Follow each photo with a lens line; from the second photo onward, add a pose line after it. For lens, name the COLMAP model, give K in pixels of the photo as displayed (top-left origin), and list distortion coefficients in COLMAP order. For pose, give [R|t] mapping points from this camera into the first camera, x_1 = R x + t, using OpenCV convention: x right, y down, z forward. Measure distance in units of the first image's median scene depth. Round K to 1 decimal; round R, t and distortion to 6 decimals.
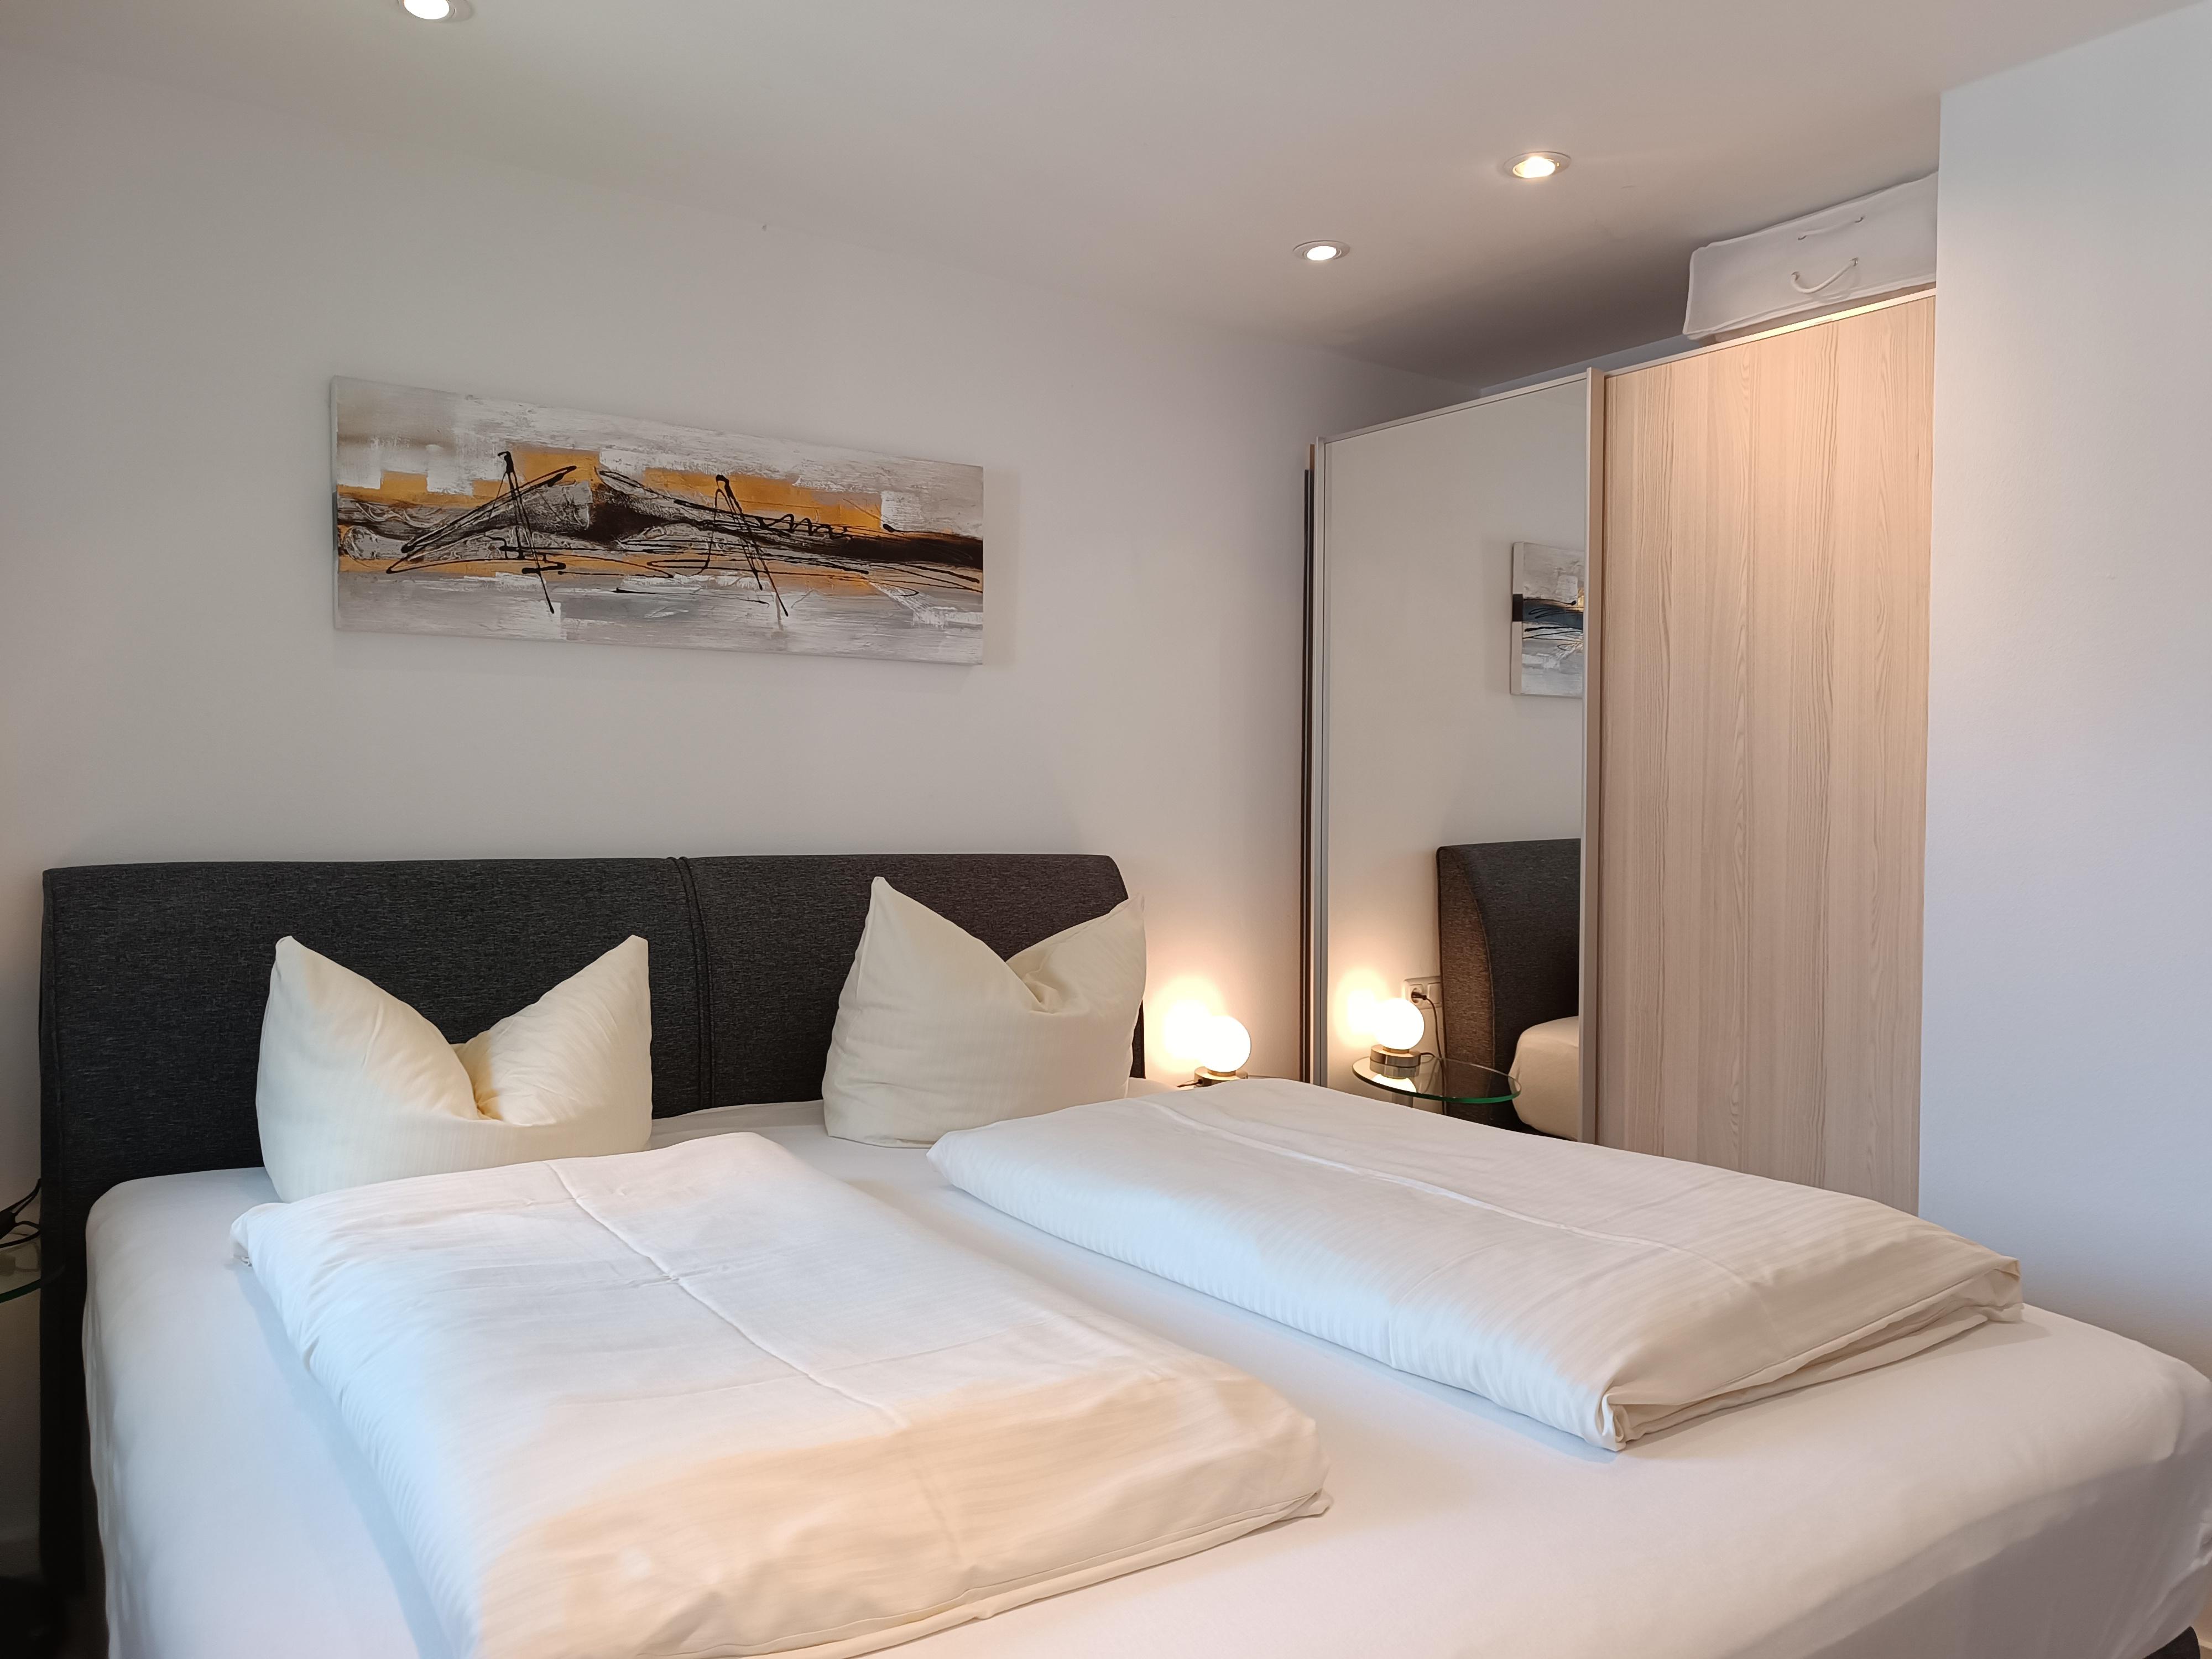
lens RADIAL K [[1616.6, 0, 1106.0], [0, 1616.6, 829.5], [0, 0, 1]] dist [0.001860, 0.000424]
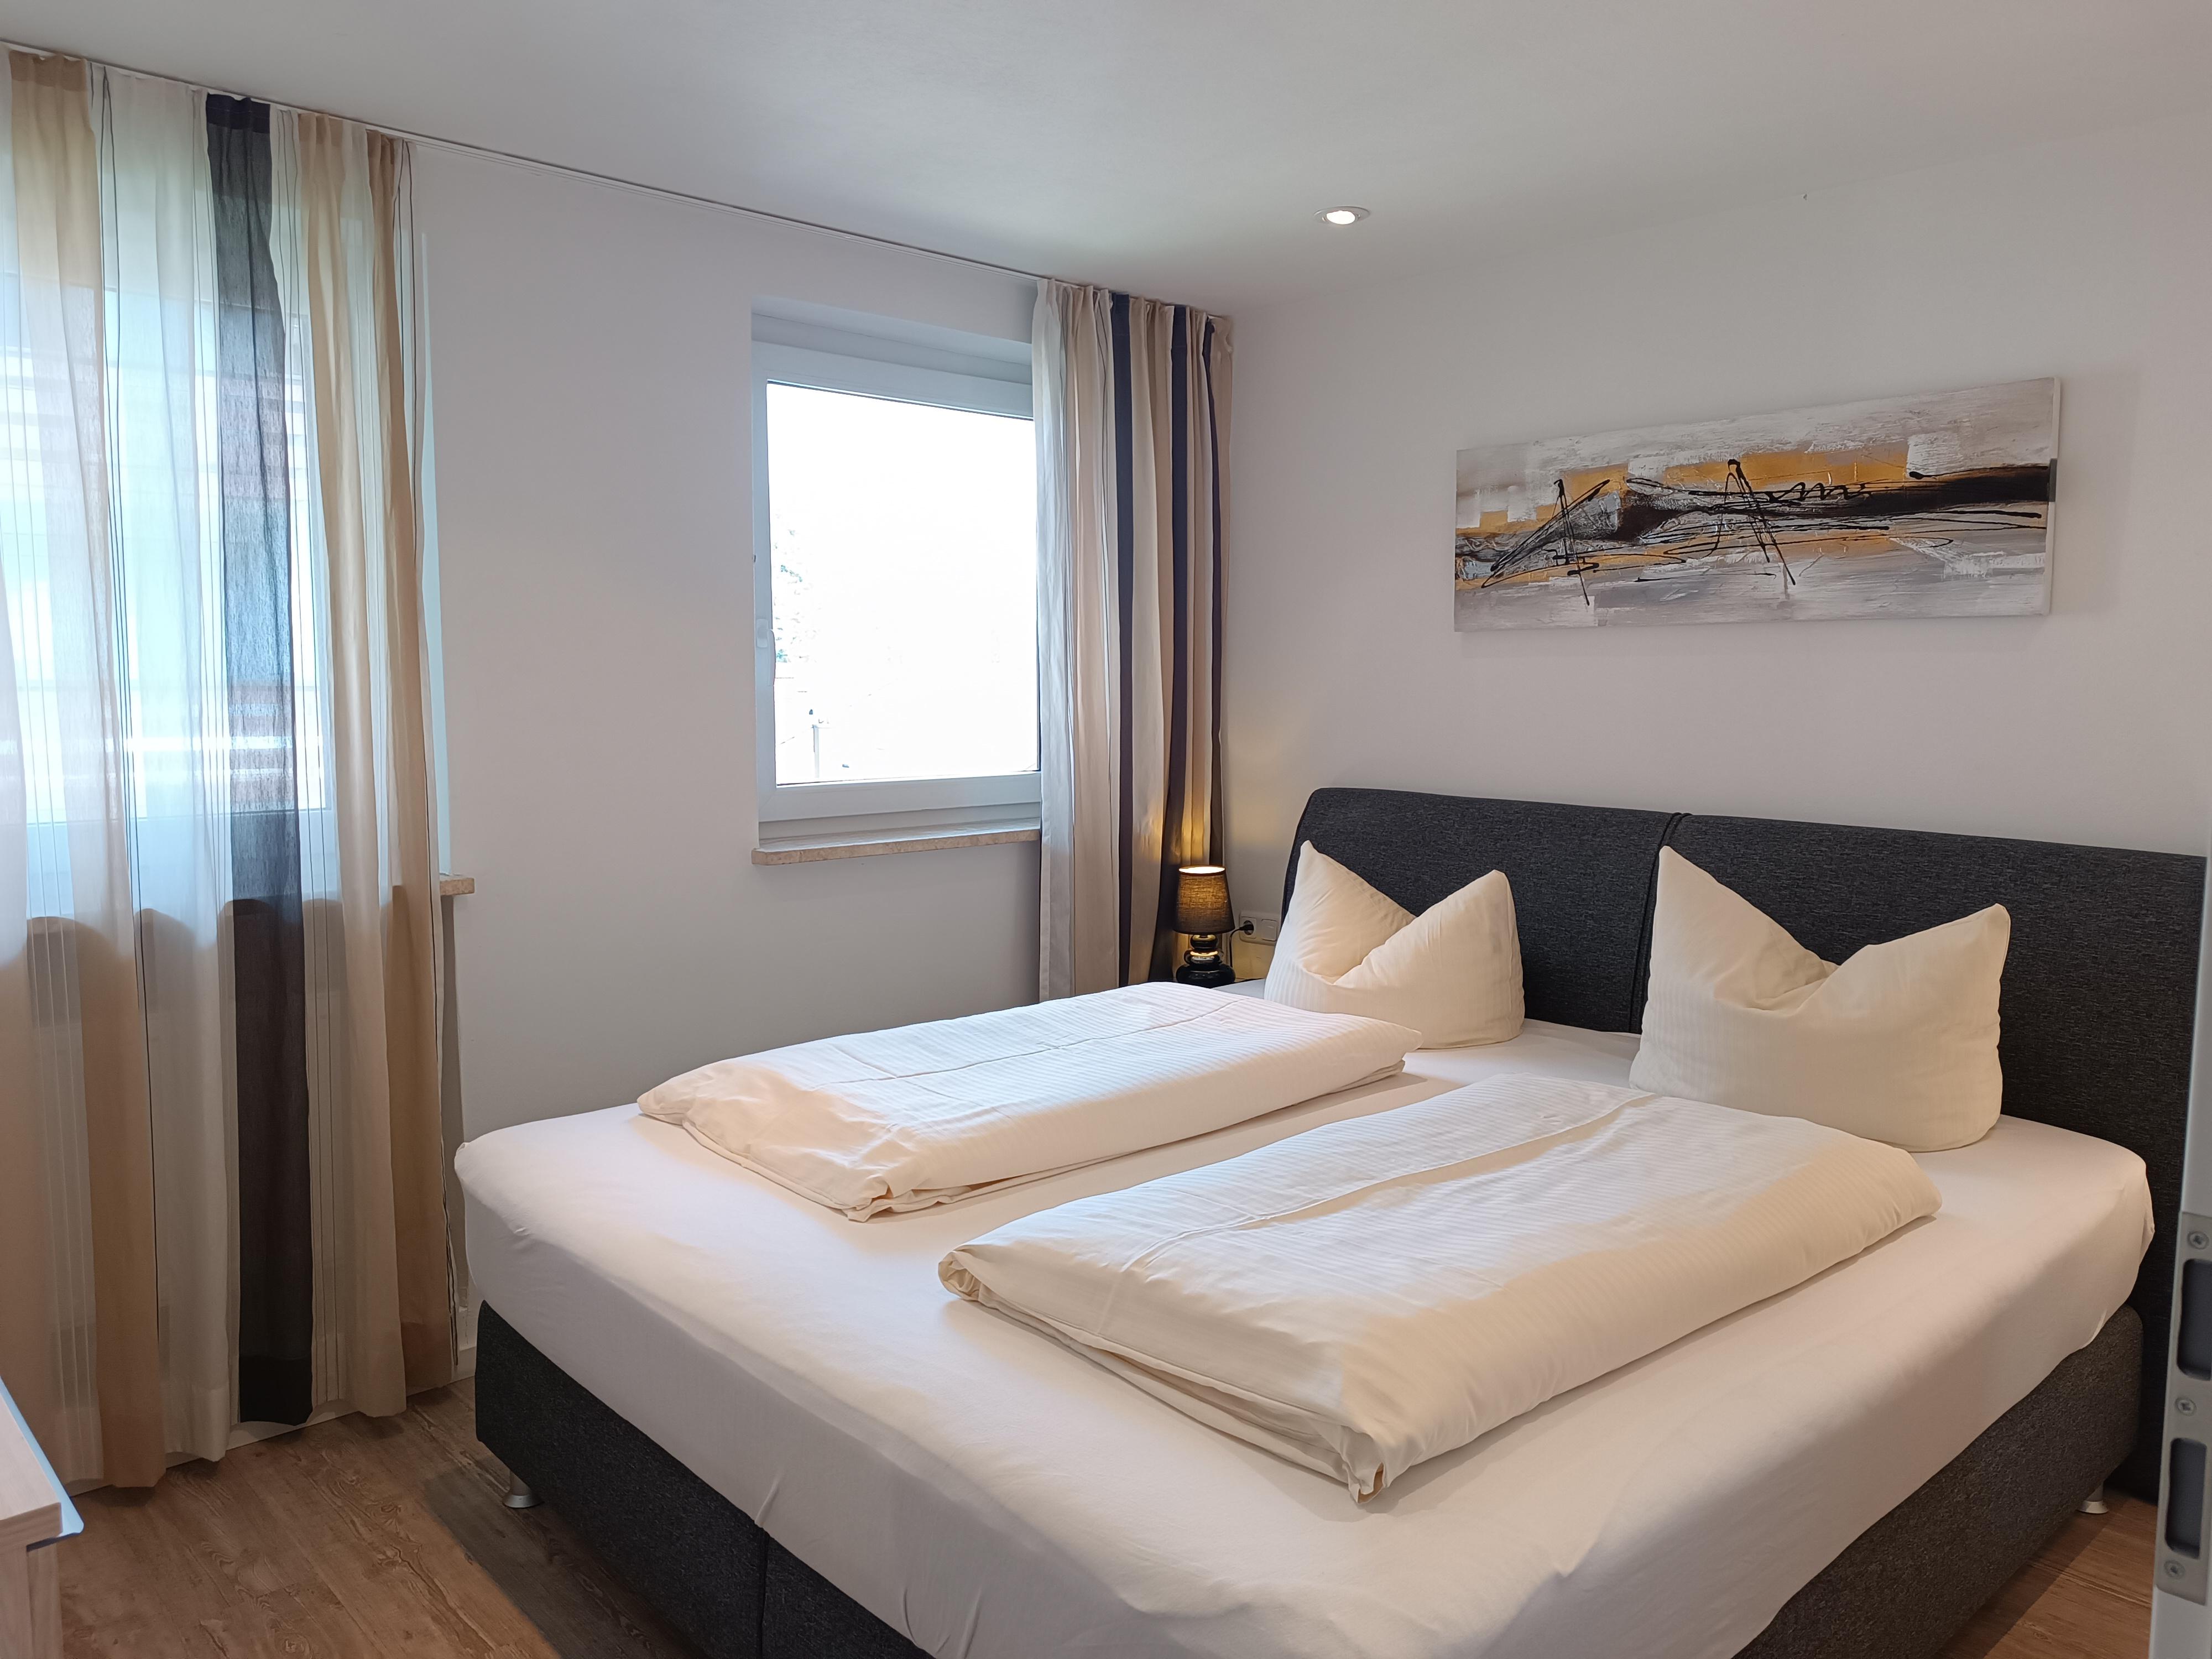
lens RADIAL K [[1616.6, 0, 1106.0], [0, 1616.6, 829.5], [0, 0, 1]] dist [0.001860, 0.000424]
pose [[0.121111, 0.089410, -0.988604, 0.807566], [-0.020788, 0.995945, 0.087527, -0.061889], [0.992421, 0.009950, 0.122478, 0.471610]]
